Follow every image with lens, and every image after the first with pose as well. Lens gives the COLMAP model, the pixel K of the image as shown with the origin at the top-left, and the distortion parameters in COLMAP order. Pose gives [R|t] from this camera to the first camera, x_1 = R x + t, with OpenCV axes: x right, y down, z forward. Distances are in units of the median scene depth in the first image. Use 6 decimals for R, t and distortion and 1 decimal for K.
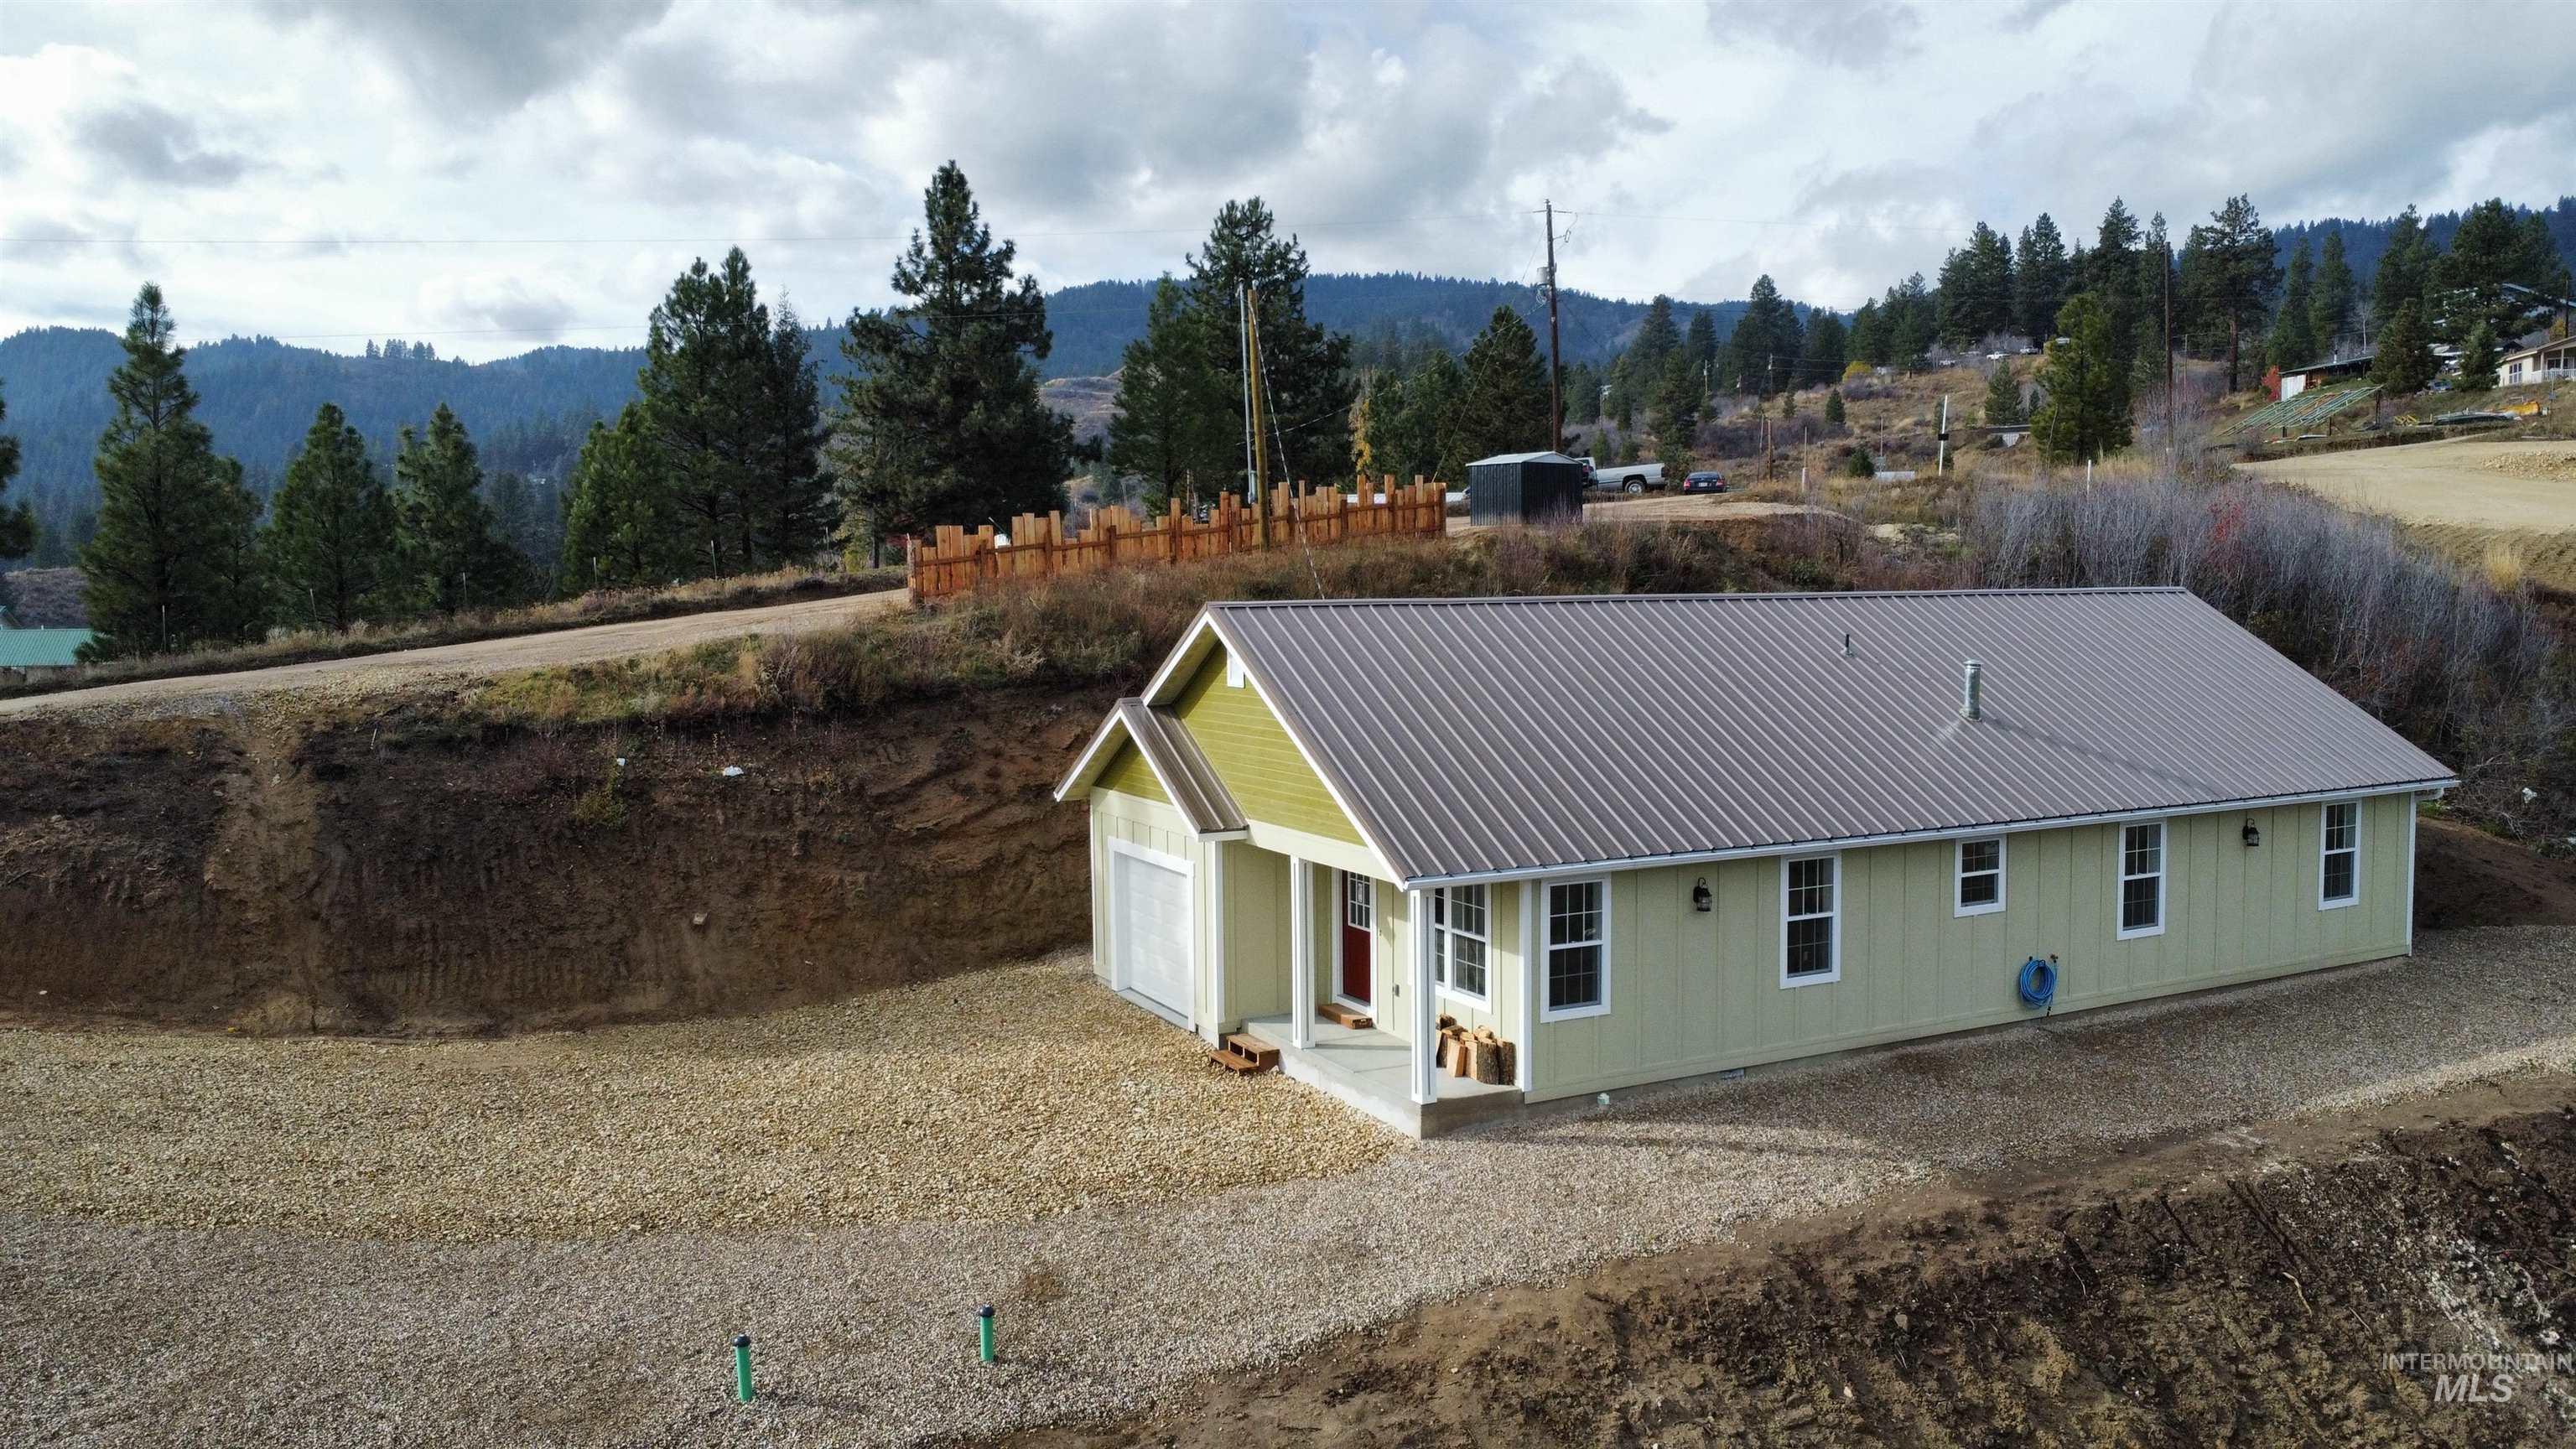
lens RADIAL K [[1883.8, 0, 1280.7], [0, 1883.8, 716.7], [0, 0, 1]] dist [-0.025857, -0.011141]
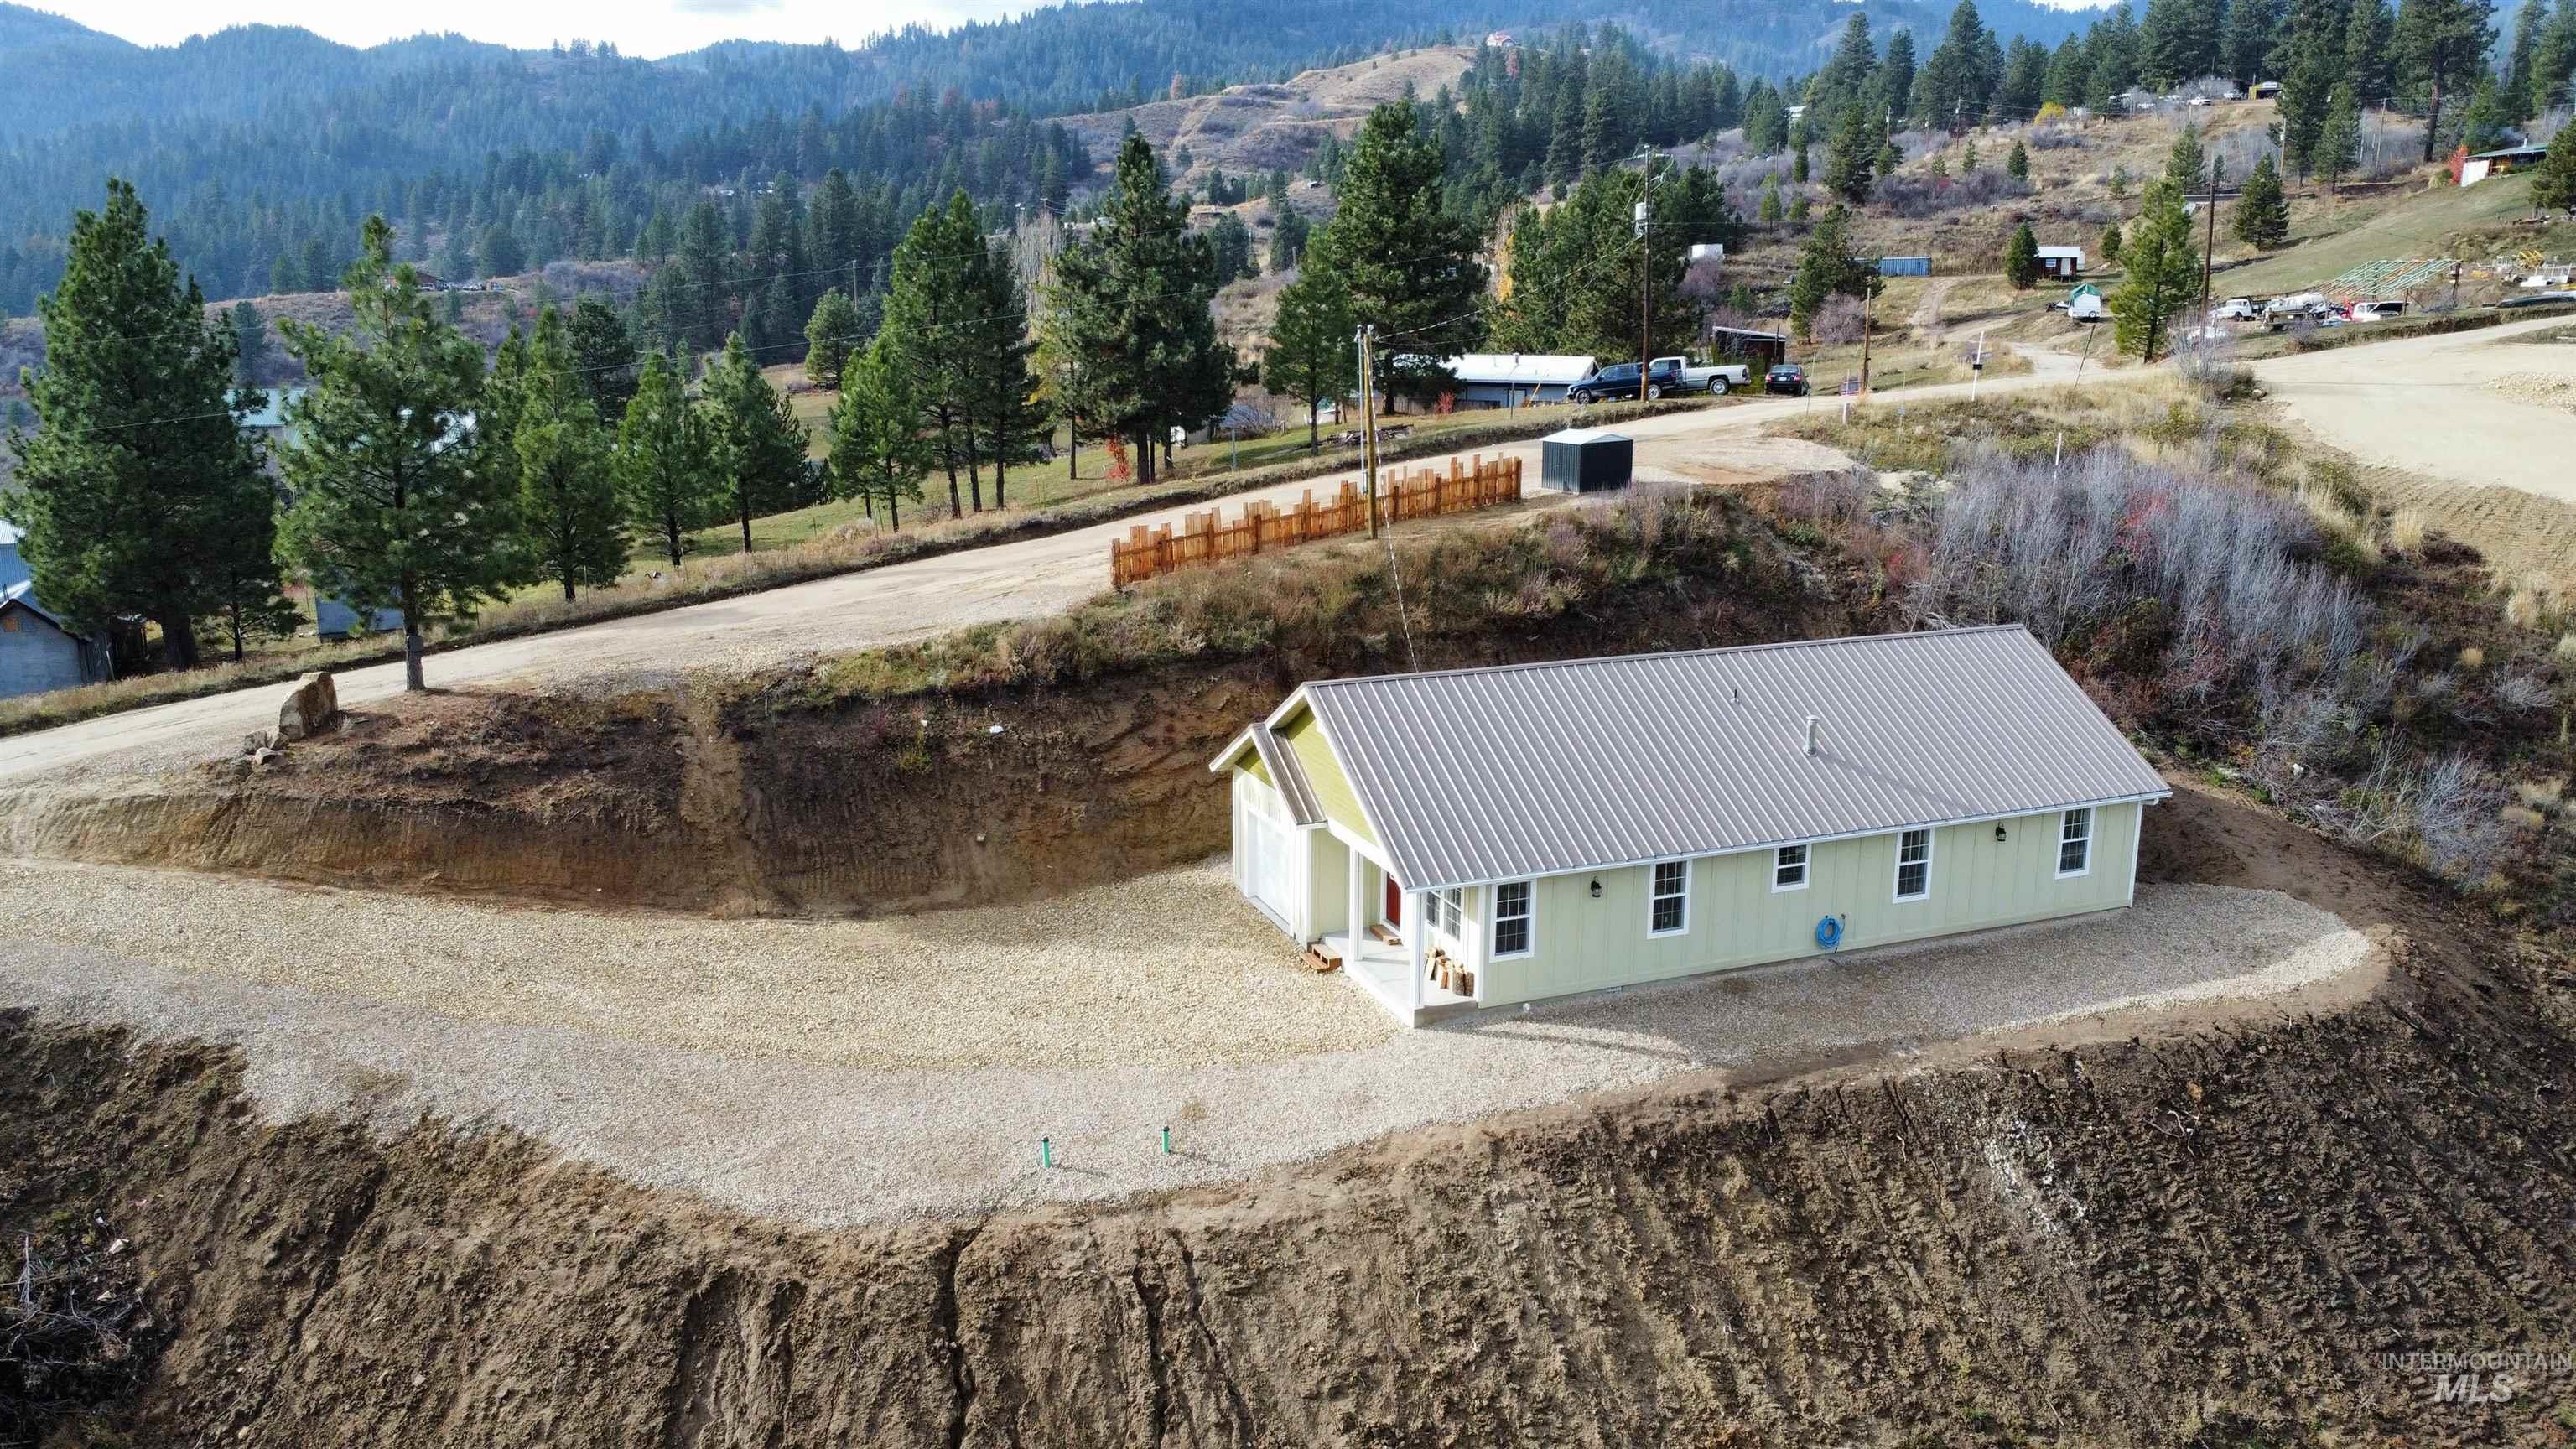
lens RADIAL K [[1883.8, 0, 1275.1], [0, 1883.8, 718.7], [0, 0, 1]] dist [-0.025857, -0.011141]
pose [[0.995358, 0.033176, -0.090345, 0.068870], [-0.018742, 0.987555, 0.156152, -0.236293], [0.094401, -0.153733, 0.983593, -0.488254]]
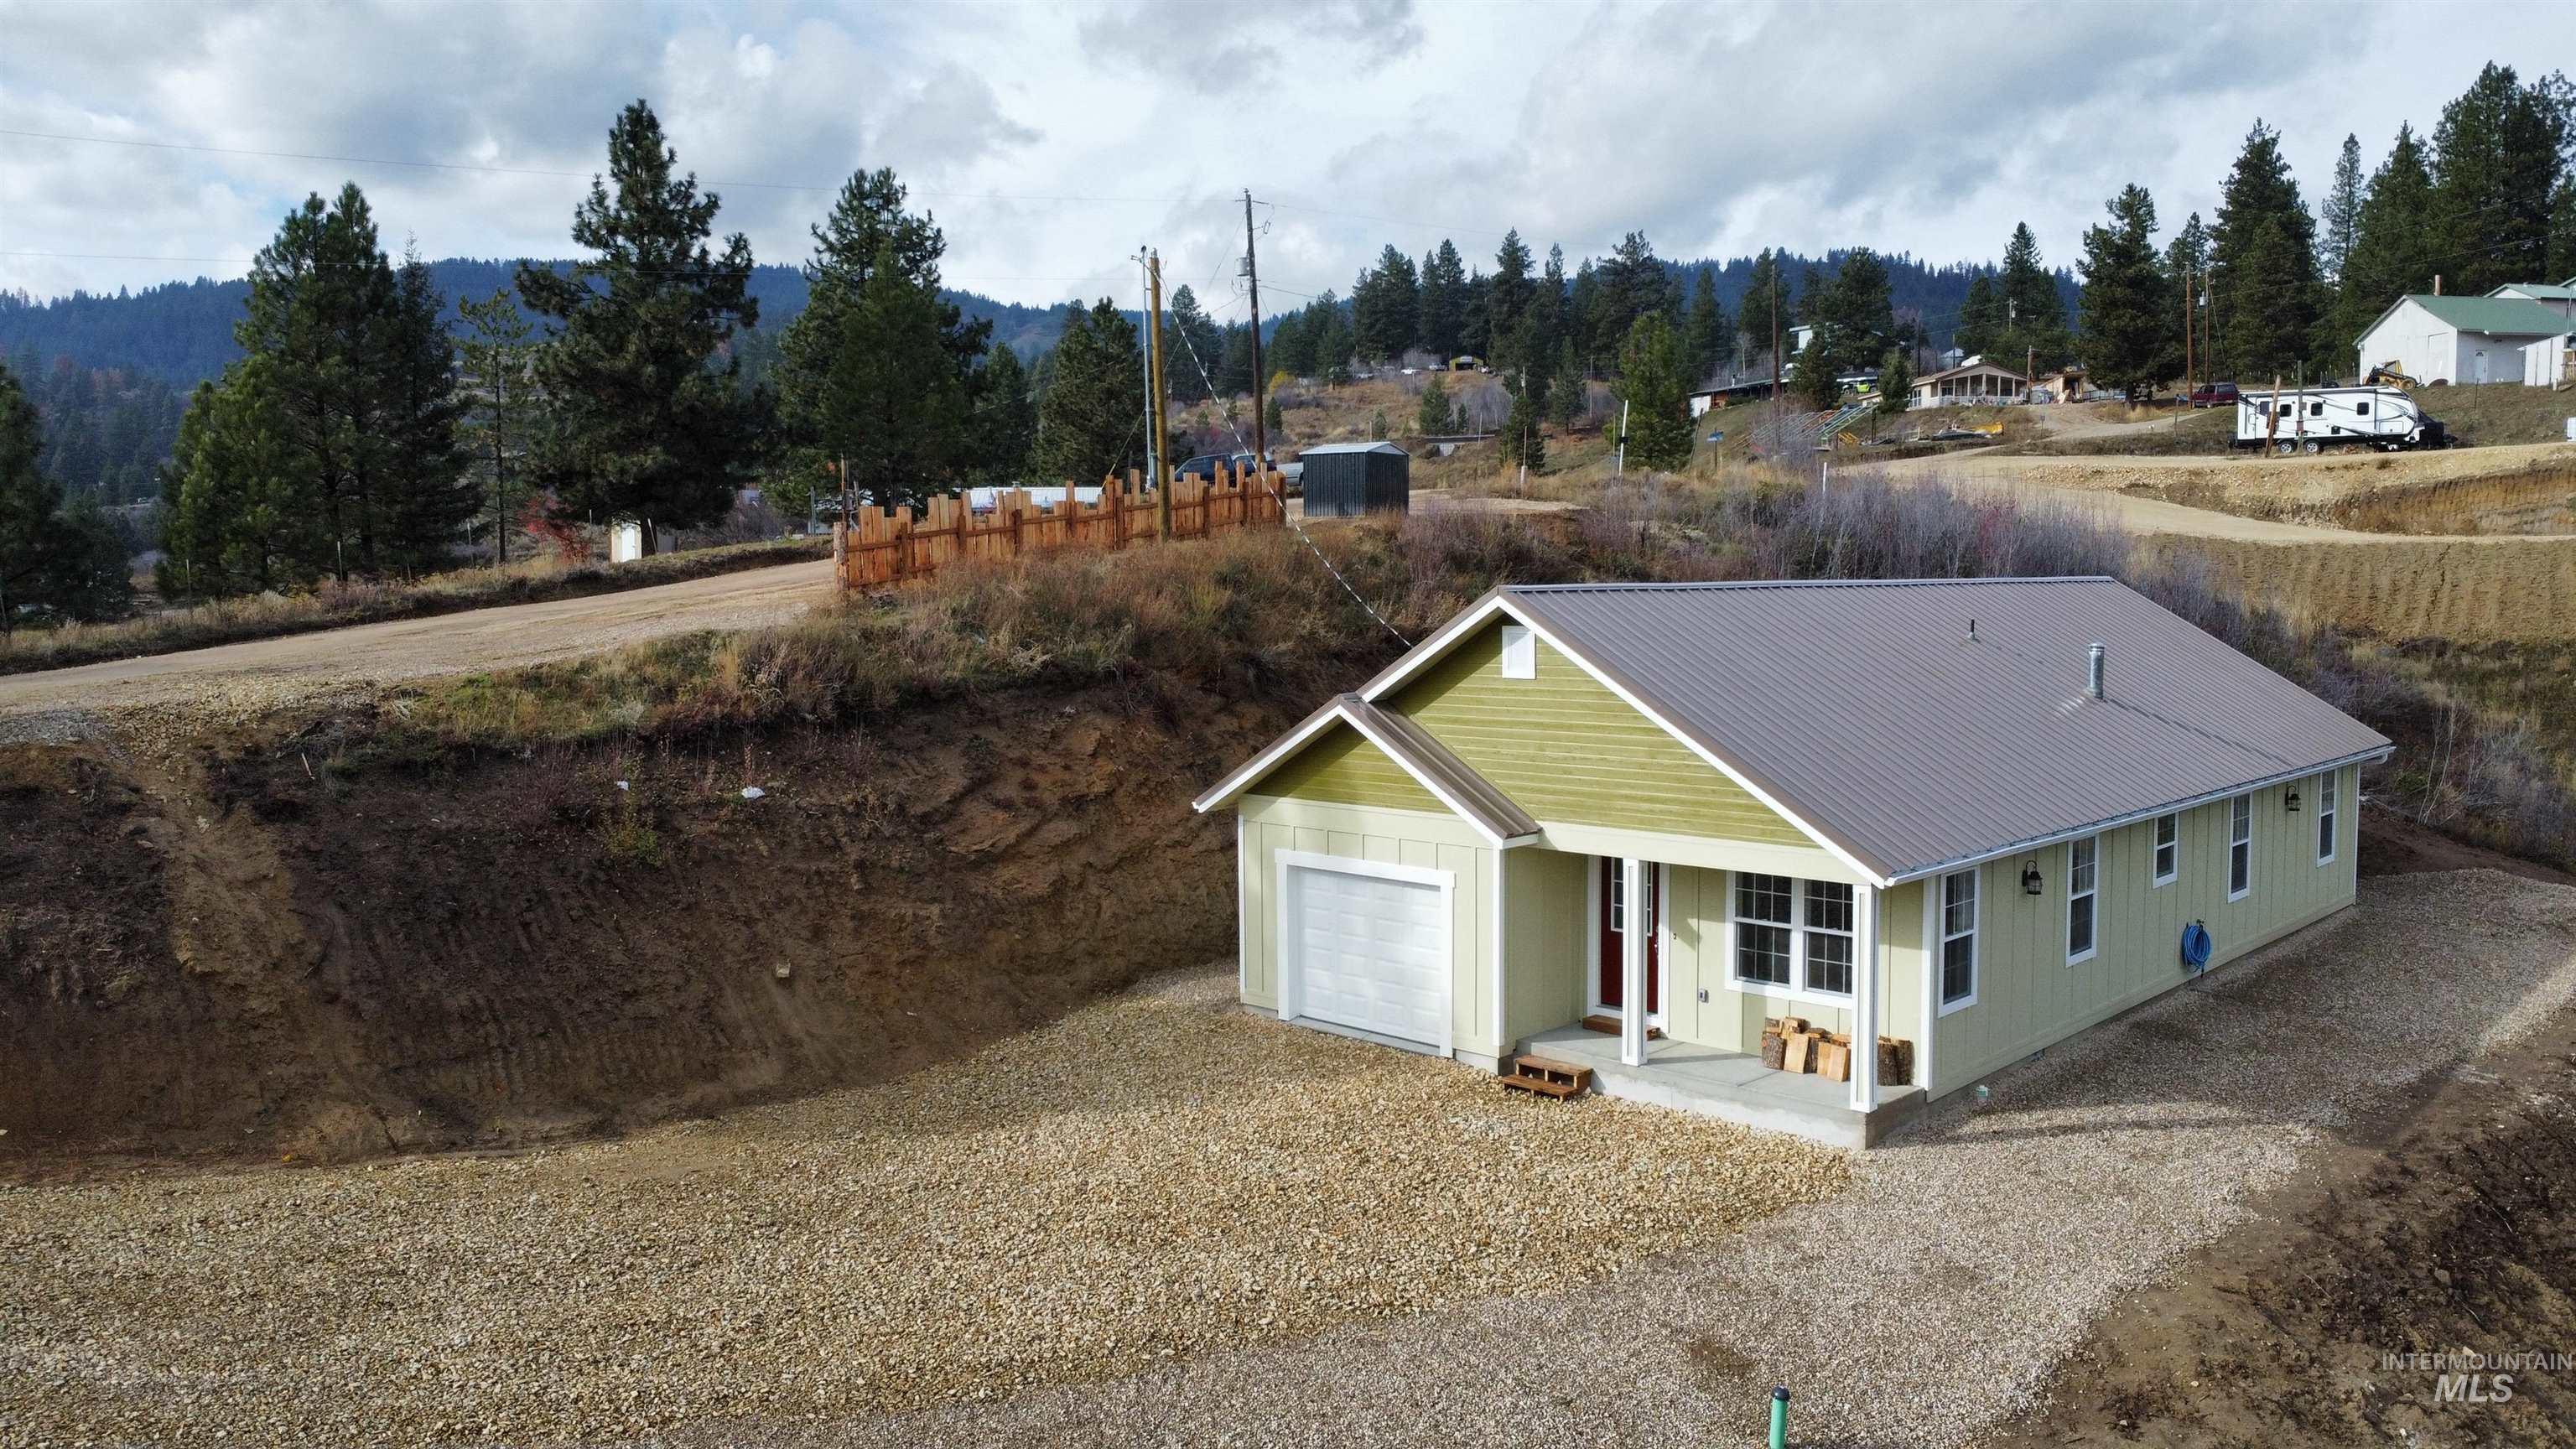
lens RADIAL K [[1883.8, 0, 1285.9], [0, 1883.8, 716.0], [0, 0, 1]] dist [-0.025857, -0.011141]
pose [[0.947576, -0.021667, 0.318796, -0.362992], [0.022343, 0.999749, 0.001536, -0.001068], [-0.318749, 0.005668, 0.947822, 0.143078]]
